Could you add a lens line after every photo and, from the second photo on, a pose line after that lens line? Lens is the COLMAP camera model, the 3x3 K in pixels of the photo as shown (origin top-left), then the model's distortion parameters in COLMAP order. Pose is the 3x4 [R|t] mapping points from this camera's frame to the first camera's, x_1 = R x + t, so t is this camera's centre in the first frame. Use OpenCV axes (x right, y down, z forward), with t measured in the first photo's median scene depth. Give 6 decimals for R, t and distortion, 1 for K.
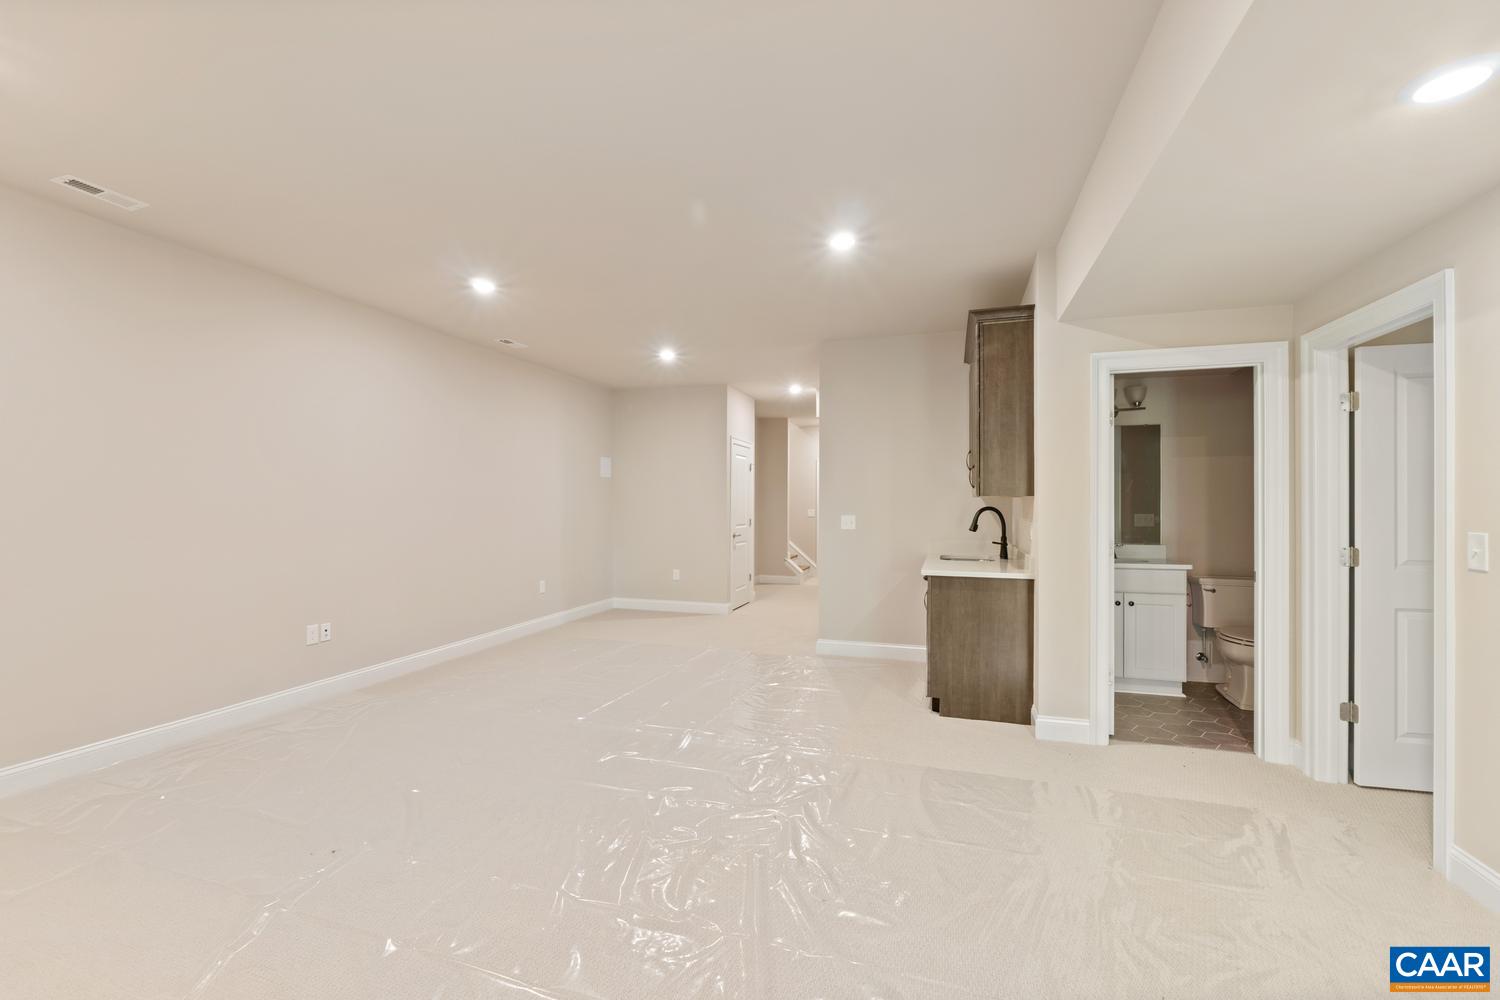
lens RADIAL K [[634.9, 0, 750.0], [0, 634.9, 500.0], [0, 0, 1]] dist [-0.001805, -0.000156]
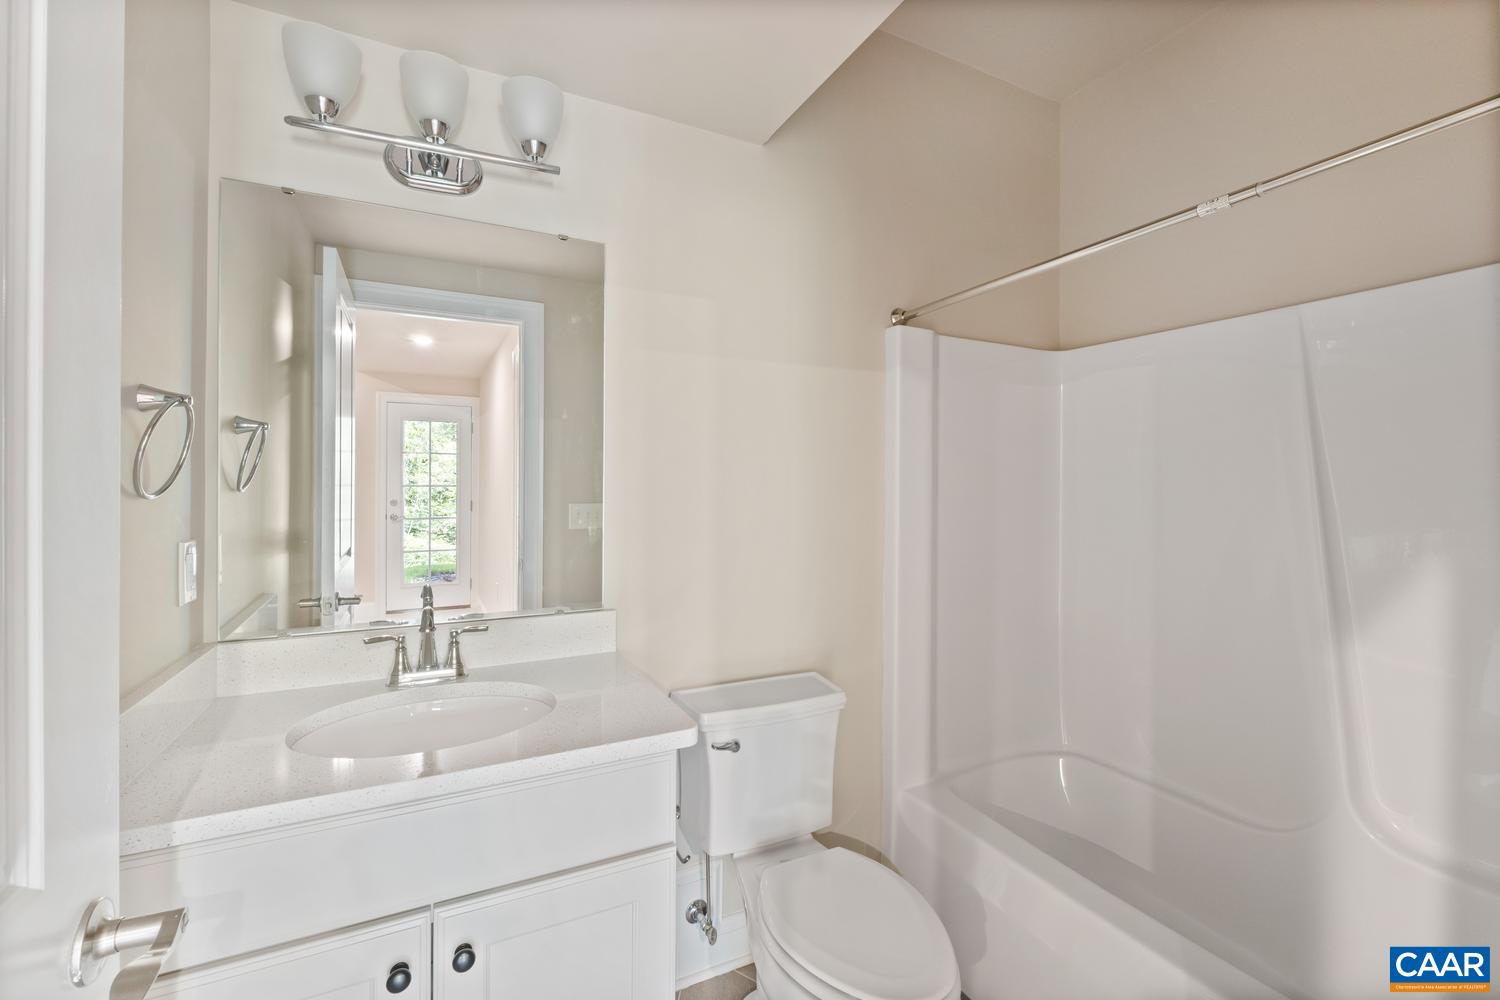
lens RADIAL K [[634.9, 0, 750.0], [0, 634.9, 500.0], [0, 0, 1]] dist [-0.001805, -0.000156]
pose [[0.723168, -0.011883, 0.690570, 0.504379], [-0.010915, 0.999530, 0.028630, 0.002156], [-0.690586, -0.028242, 0.722699, 0.752434]]
